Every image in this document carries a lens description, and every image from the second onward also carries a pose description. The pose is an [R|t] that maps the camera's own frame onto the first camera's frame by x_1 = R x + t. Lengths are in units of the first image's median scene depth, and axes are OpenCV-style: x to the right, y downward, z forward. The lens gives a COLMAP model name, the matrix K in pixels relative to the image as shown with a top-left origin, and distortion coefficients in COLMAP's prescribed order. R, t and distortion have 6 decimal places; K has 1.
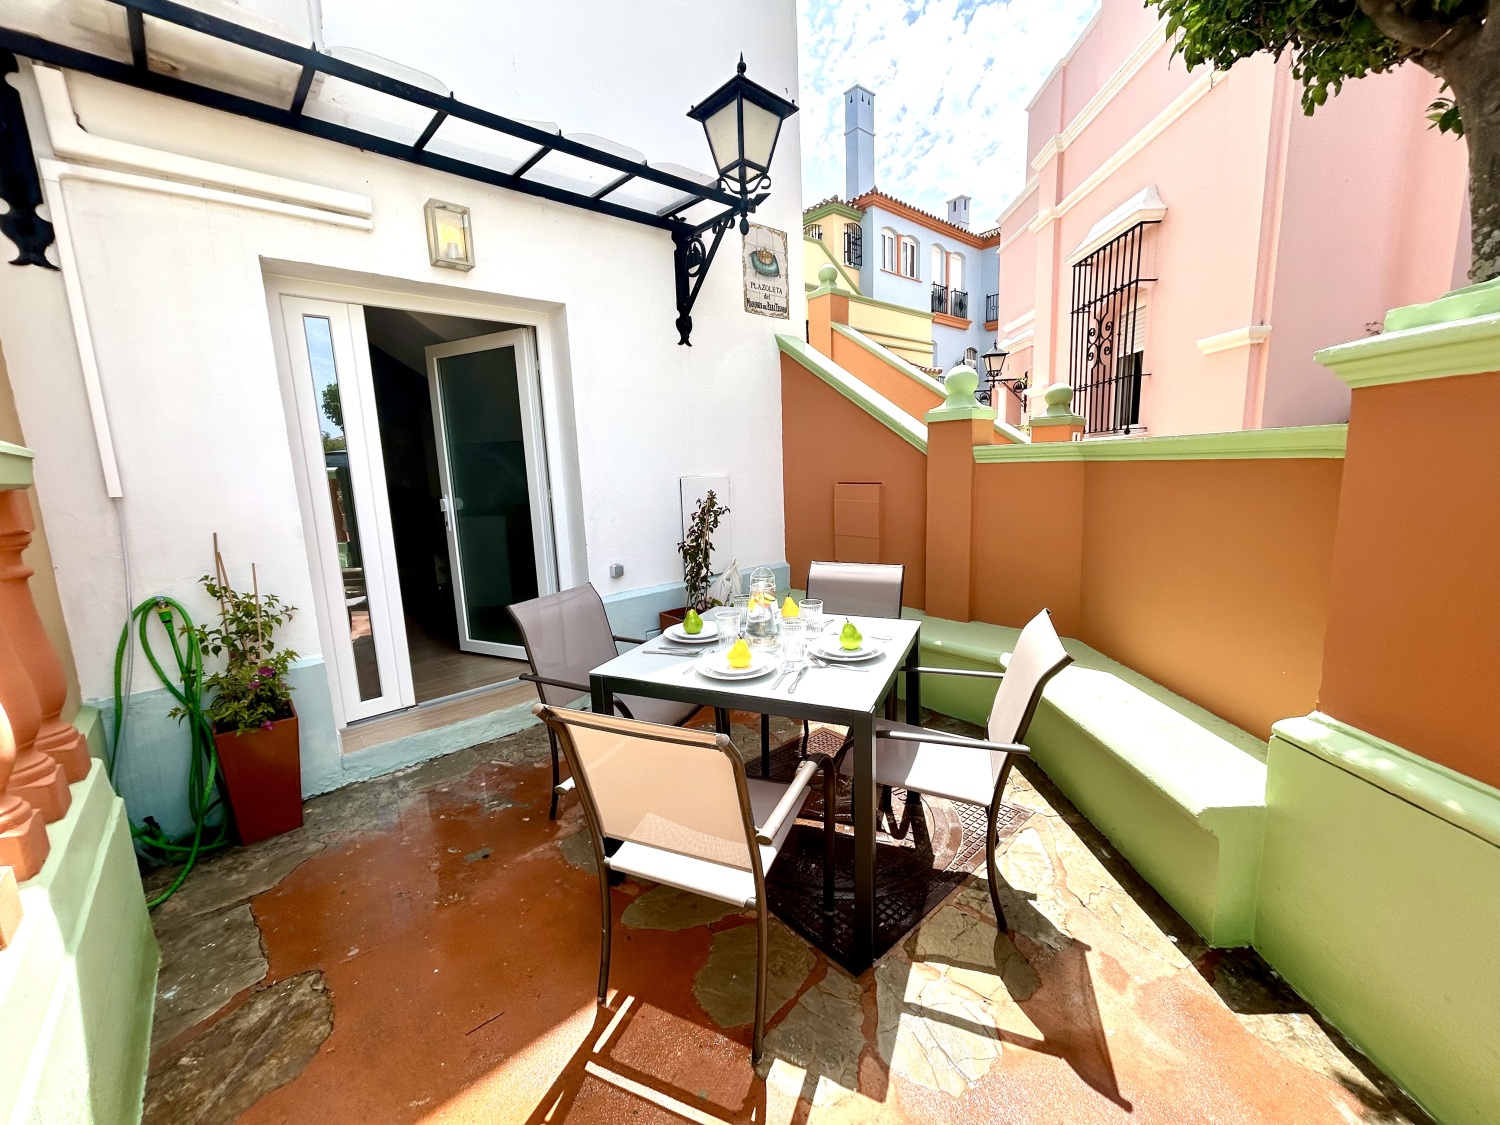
lens RADIAL K [[602.4, 0, 742.8], [0, 602.4, 561.4], [0, 0, 1]] dist [-0.000640, 0.000221]
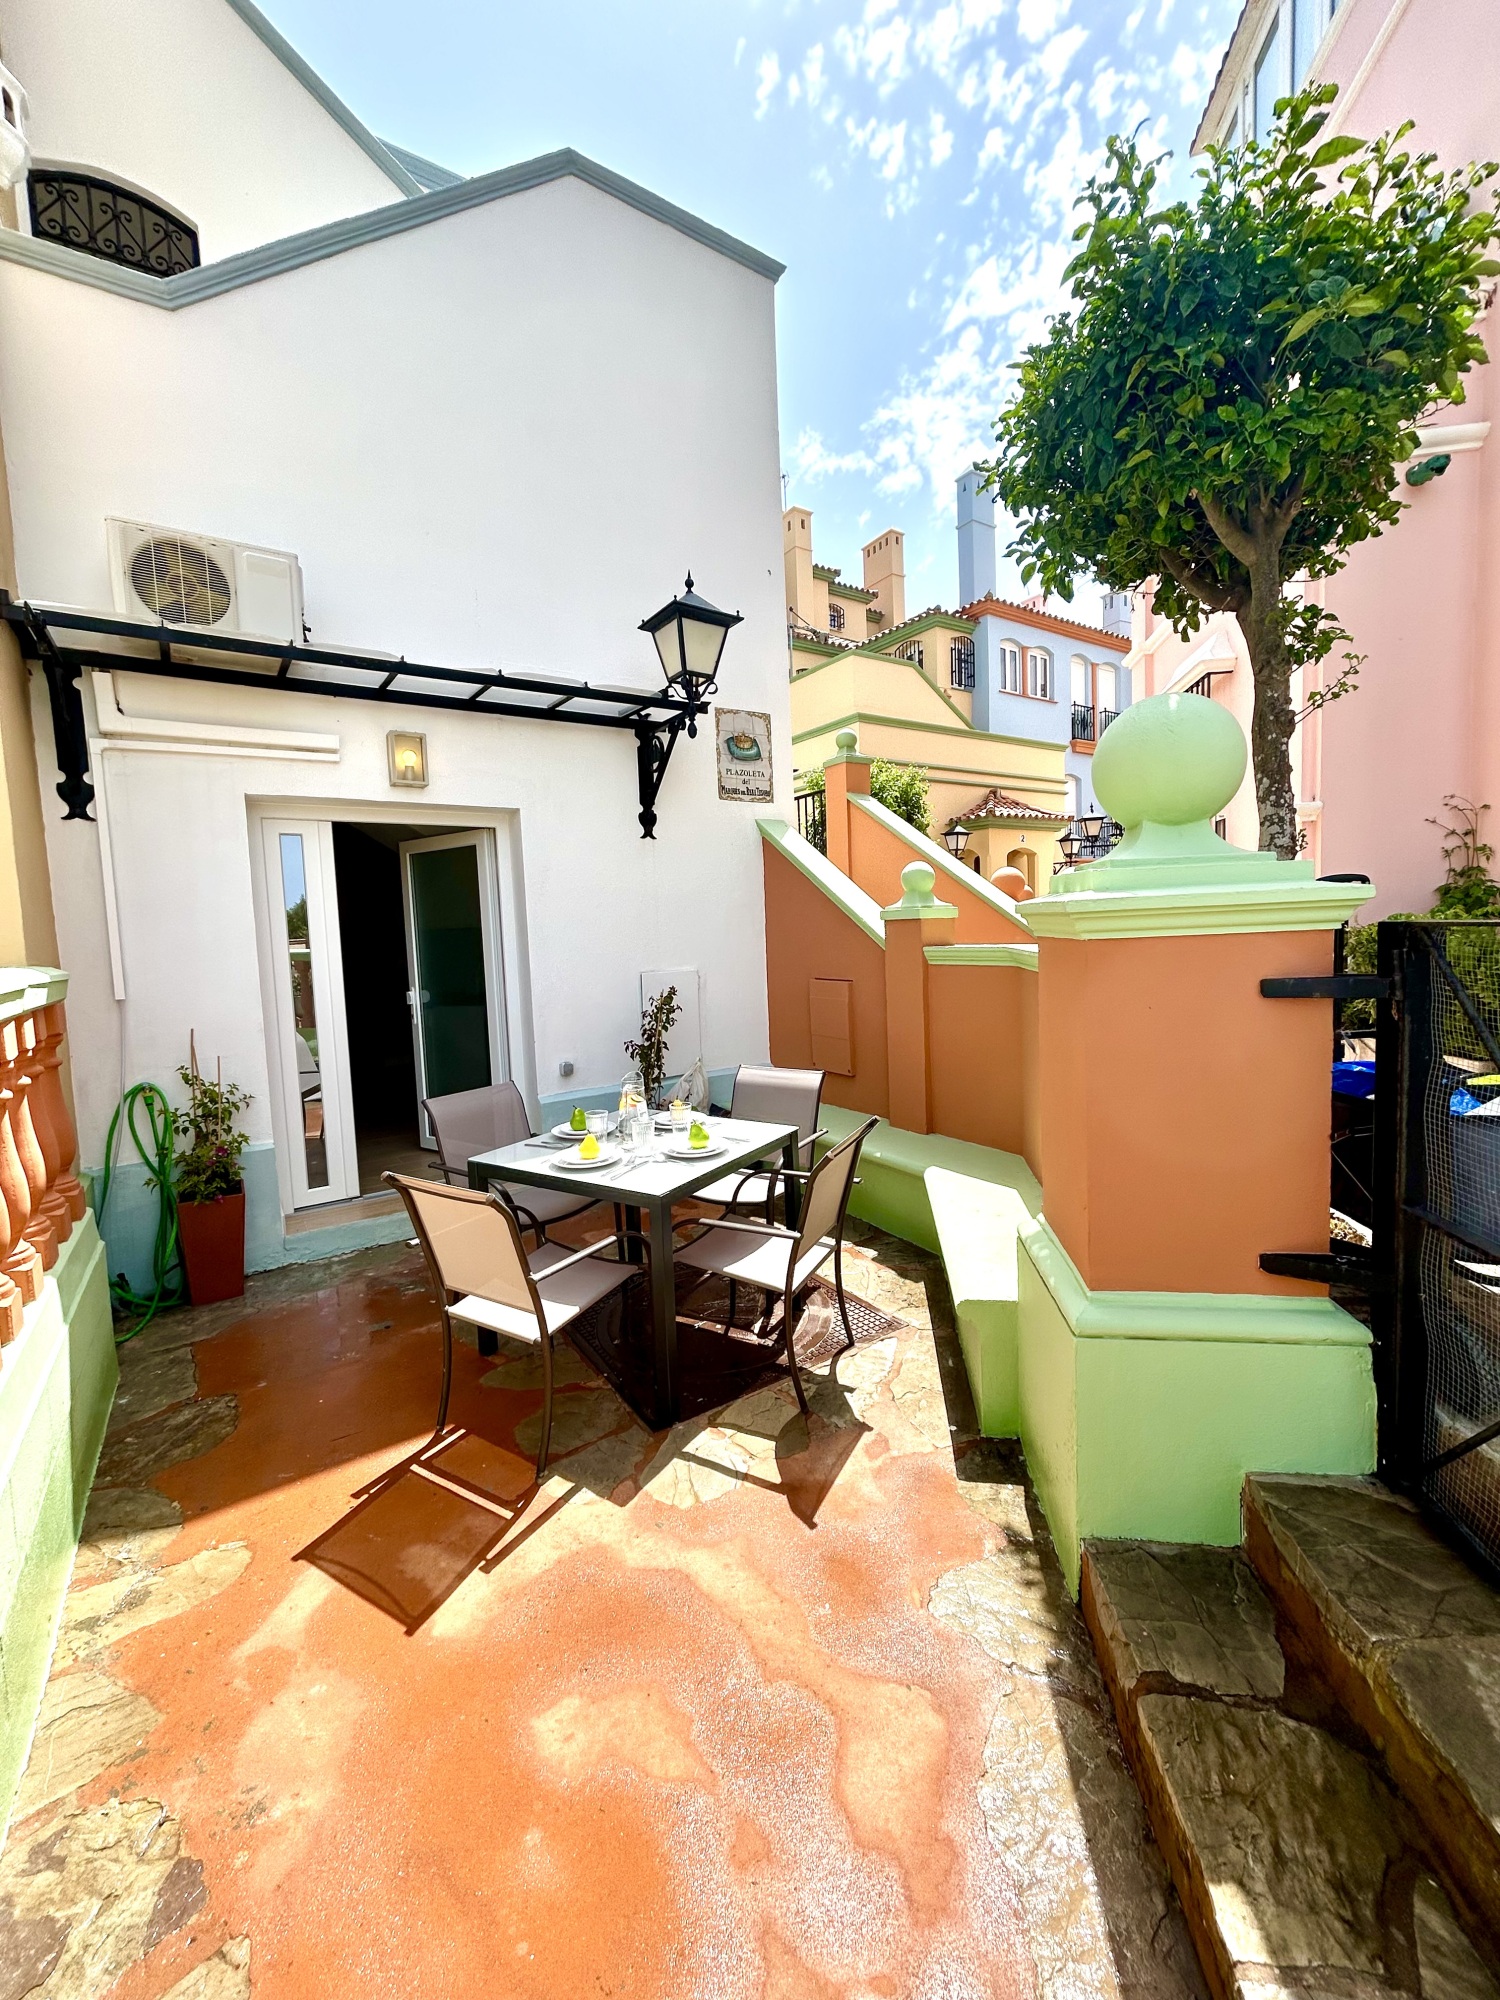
lens RADIAL K [[803.2, 0, 751.8], [0, 803.2, 990.2], [0, 0, 1]] dist [-0.000640, 0.000221]
pose [[0.990783, 0.011383, -0.134983, 0.299810], [-0.022186, 0.996643, -0.078808, -0.018136], [0.133633, 0.081076, 0.987709, -0.292851]]
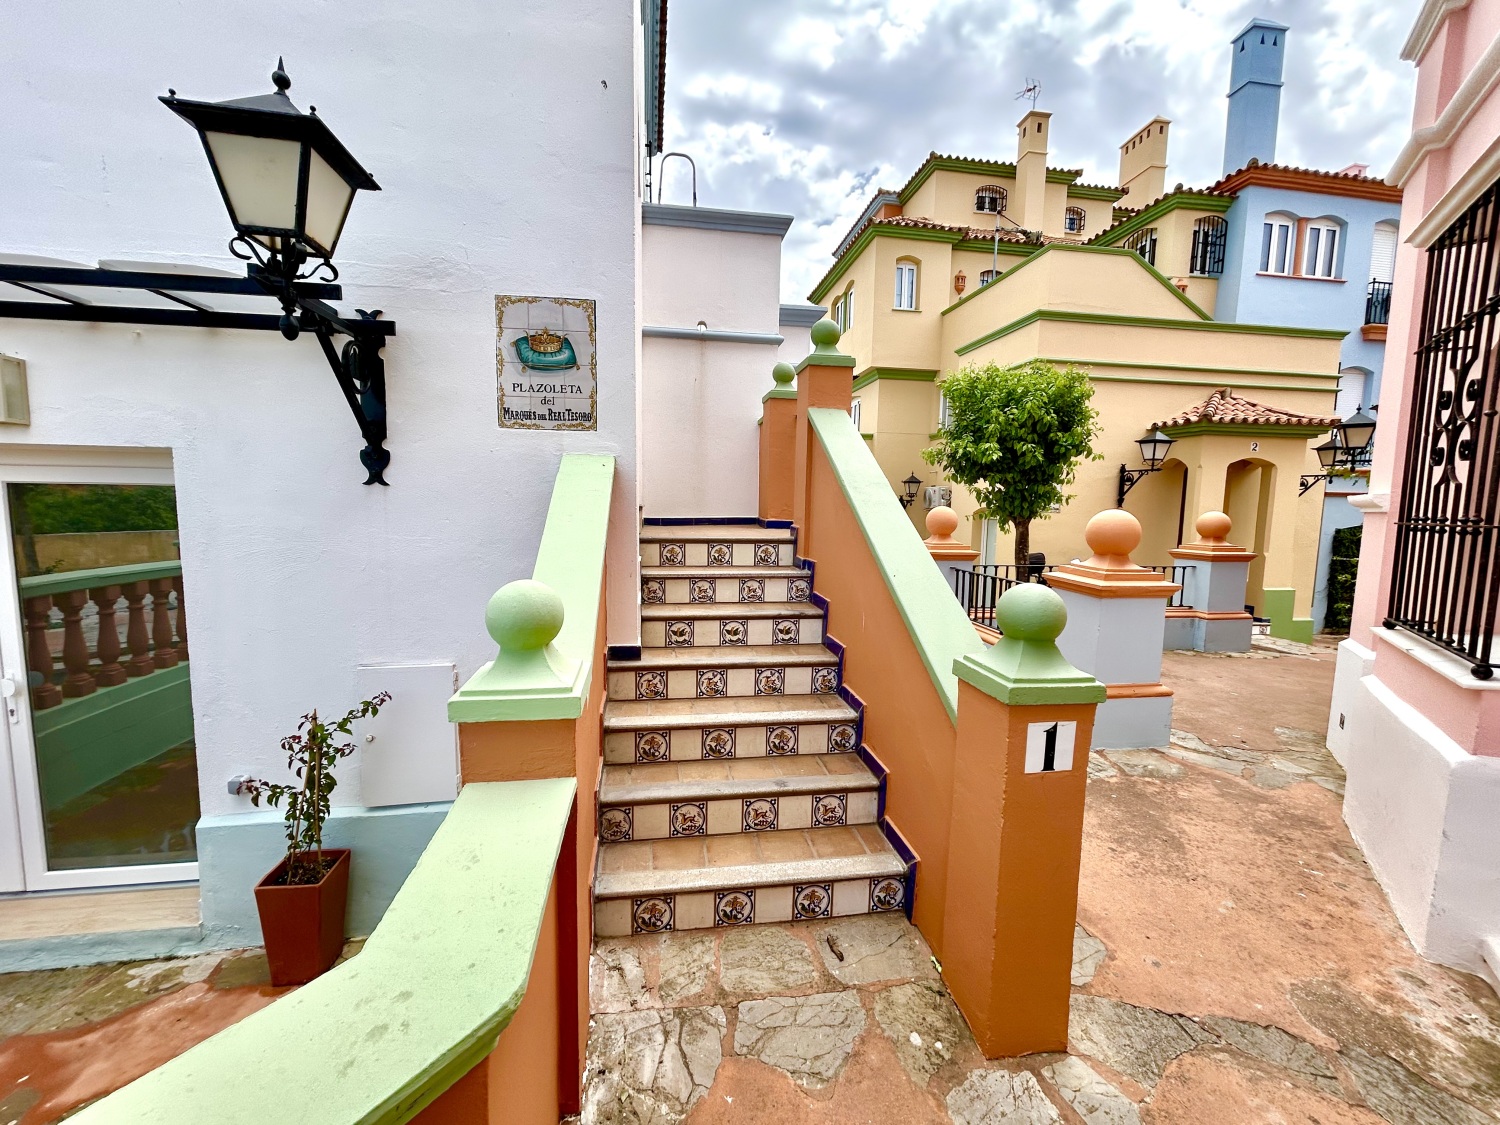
lens RADIAL K [[600.2, 0, 744.6], [0, 600.2, 560.3], [0, 0, 1]] dist [-0.002104, 0.000677]
pose [[0.837137, 0.103731, -0.537067, 0.787918], [-0.134621, 0.990725, -0.018484, -0.381571], [0.530168, 0.087774, 0.843337, 0.775422]]
